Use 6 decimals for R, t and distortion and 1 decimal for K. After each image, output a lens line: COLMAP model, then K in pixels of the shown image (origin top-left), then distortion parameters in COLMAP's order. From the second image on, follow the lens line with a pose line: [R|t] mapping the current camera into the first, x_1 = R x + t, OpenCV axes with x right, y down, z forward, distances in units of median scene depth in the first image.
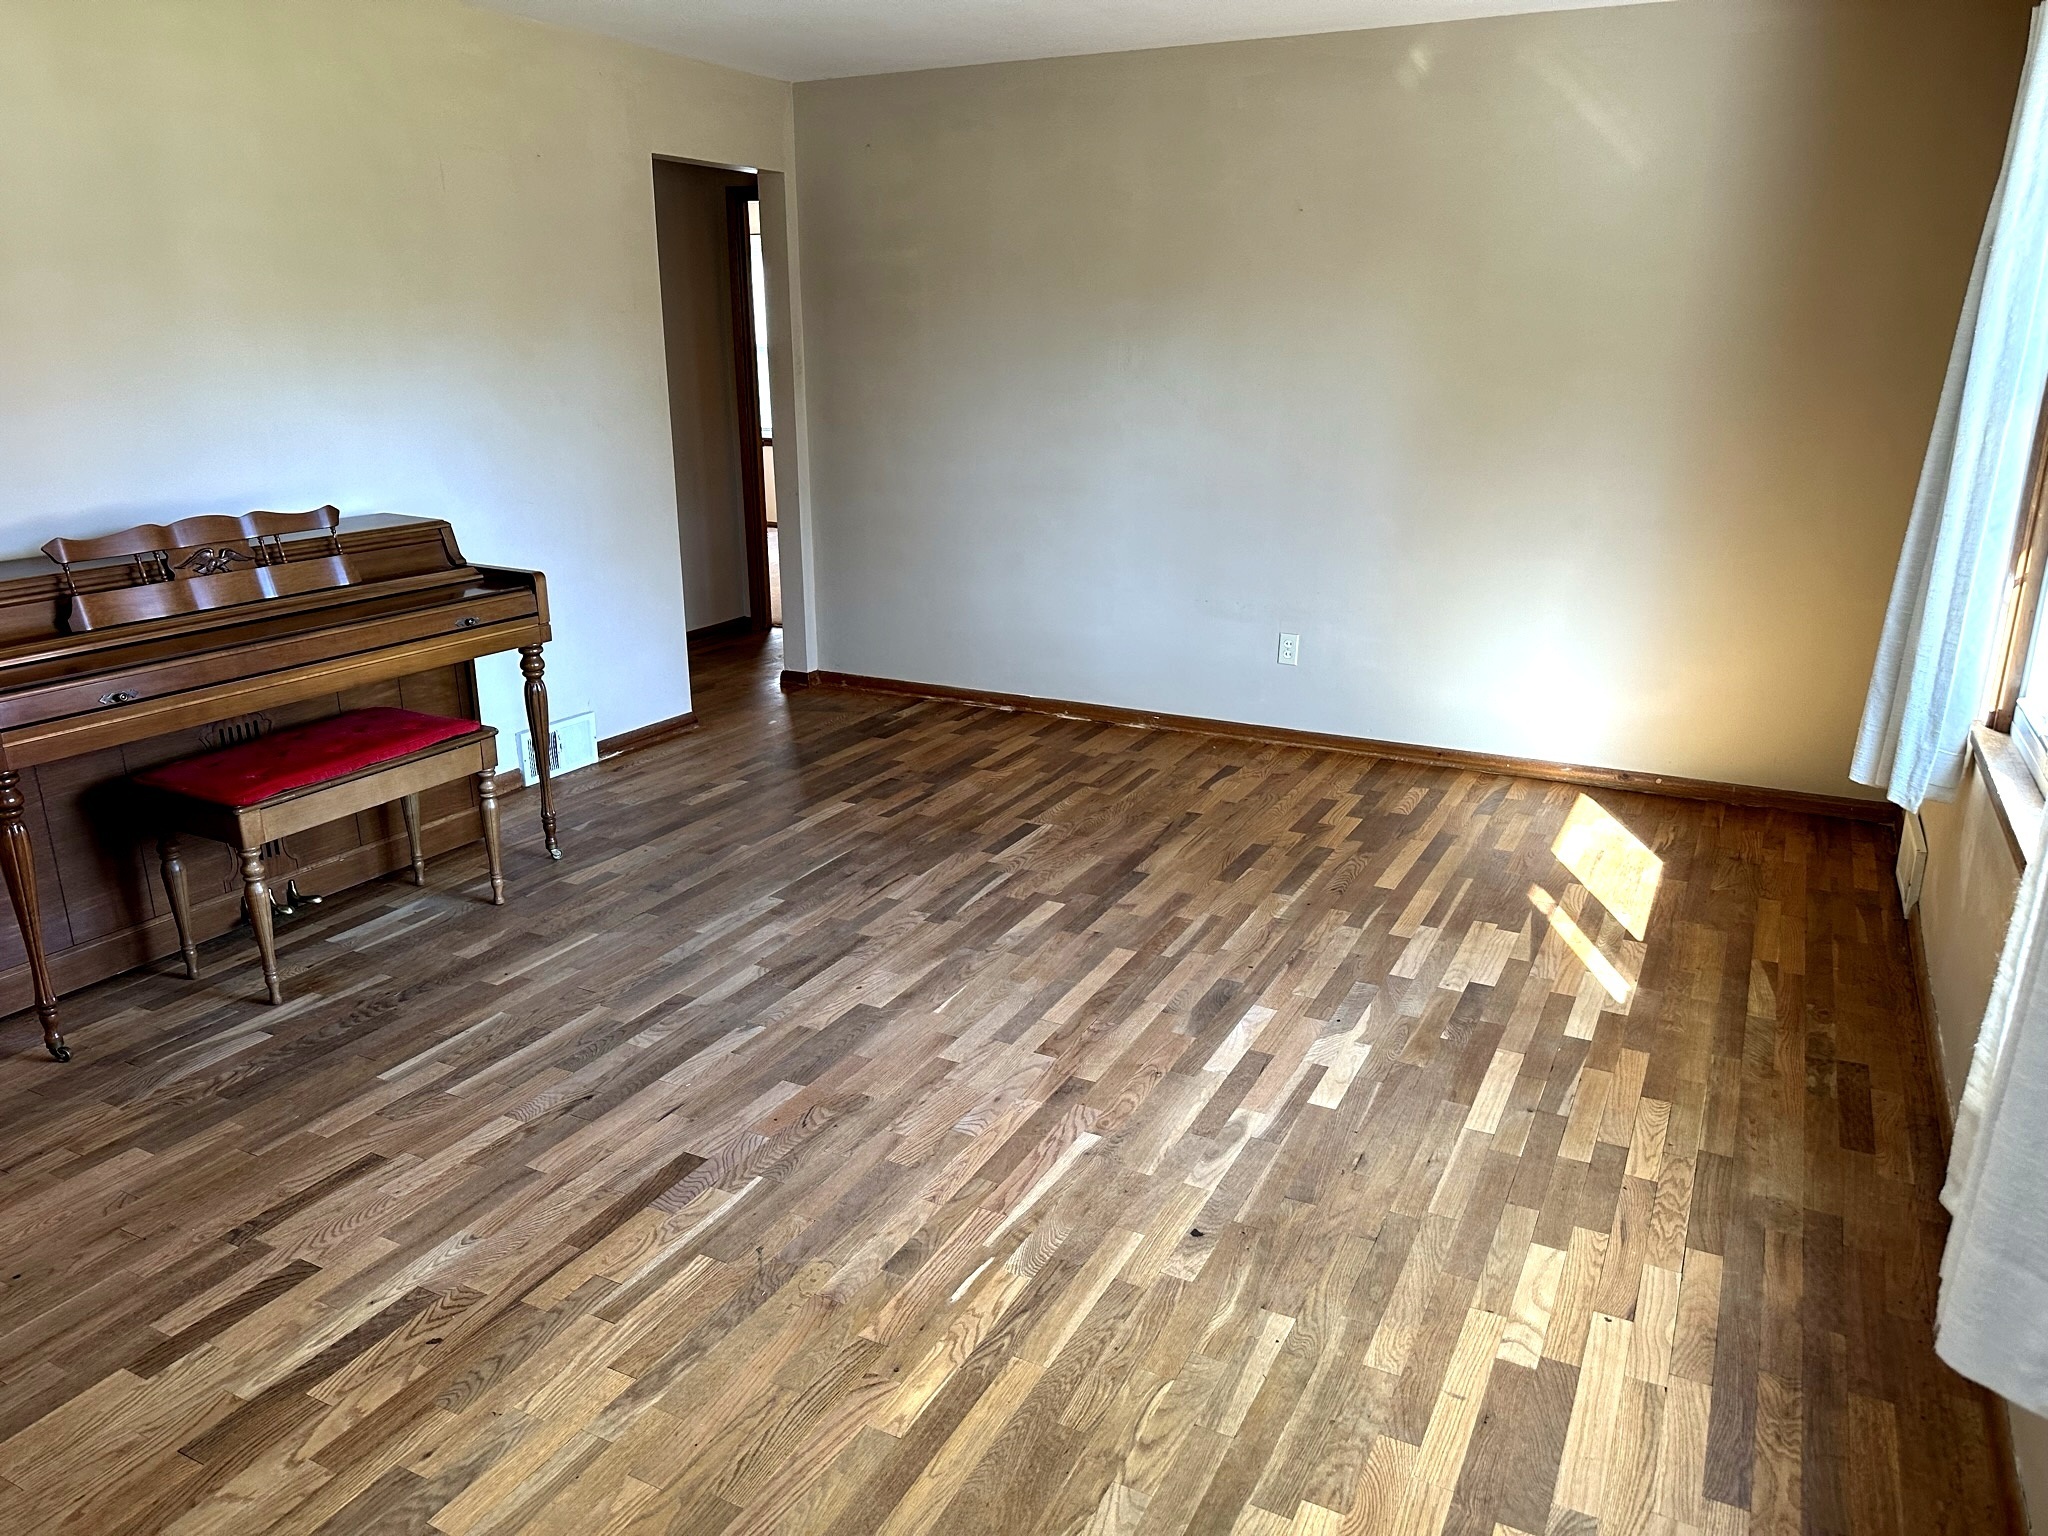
lens RADIAL K [[1433.1, 0, 1033.5], [0, 1433.1, 758.7], [0, 0, 1]] dist [0.147292, -0.197386]
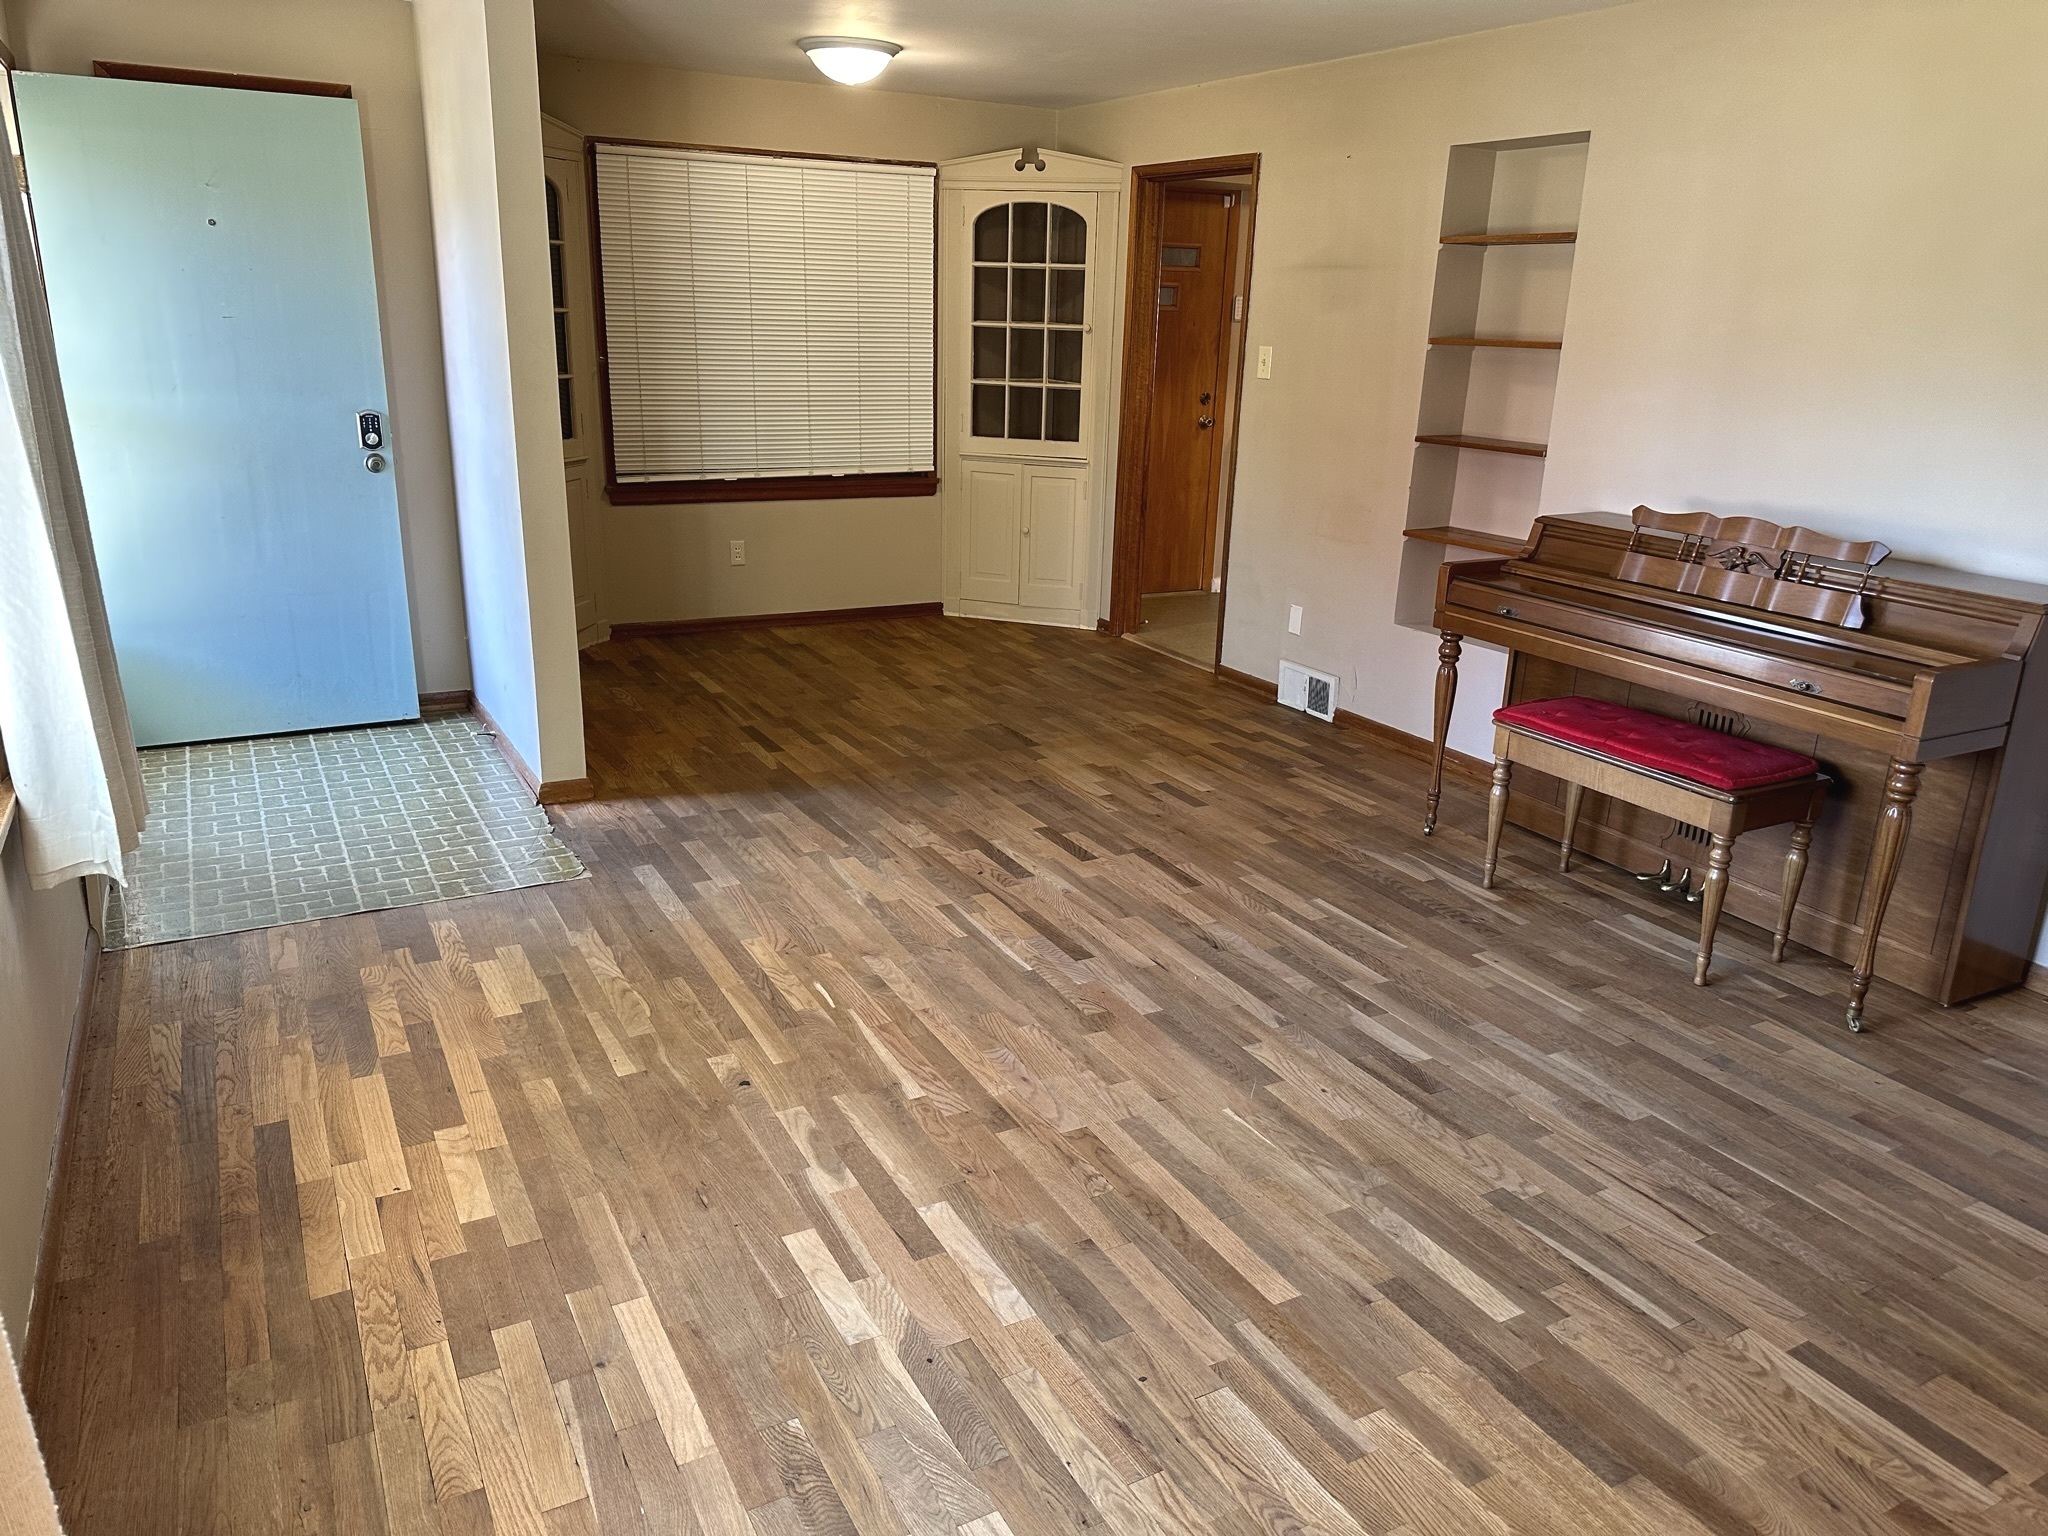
lens RADIAL K [[1433.1, 0, 1033.5], [0, 1433.1, 758.7], [0, 0, 1]] dist [0.147292, -0.197386]
pose [[-0.558357, 0.230807, -0.796847, 0.748914], [-0.266514, 0.859700, 0.435760, -0.414439], [0.785626, 0.455680, -0.418506, 1.359924]]
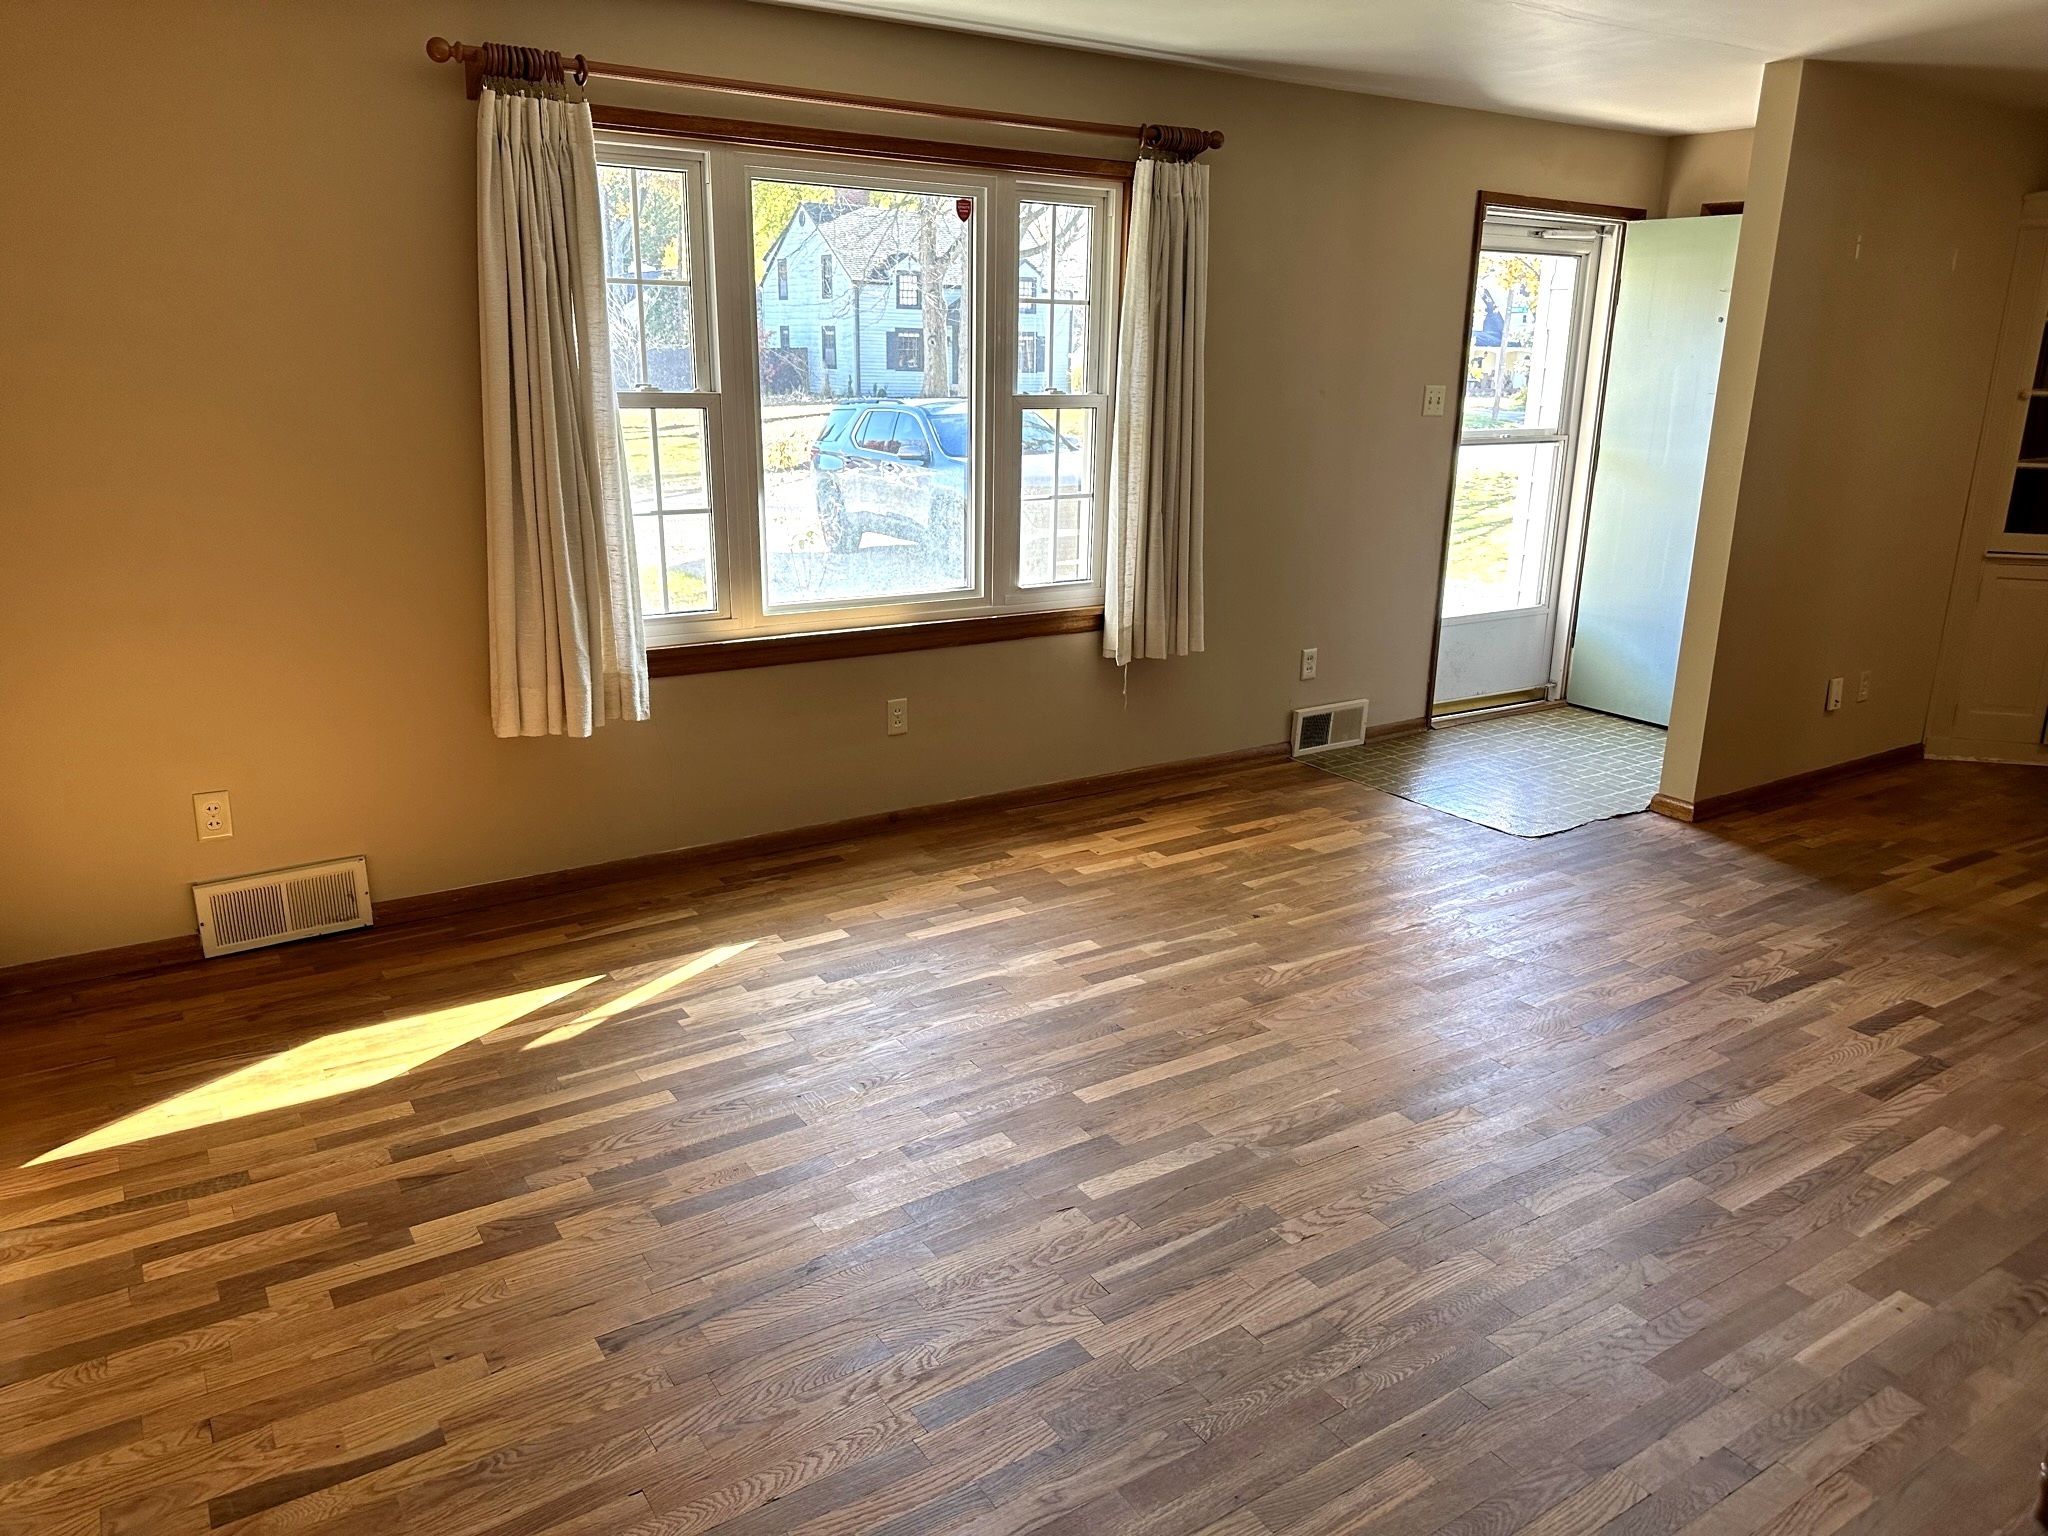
lens RADIAL K [[1433.1, 0, 1033.5], [0, 1433.1, 758.7], [0, 0, 1]] dist [0.147292, -0.197386]
pose [[-0.872223, -0.154799, 0.463965, -0.348987], [0.116997, 0.855023, 0.505220, -0.597335], [-0.474909, 0.494948, -0.727660, 1.942500]]
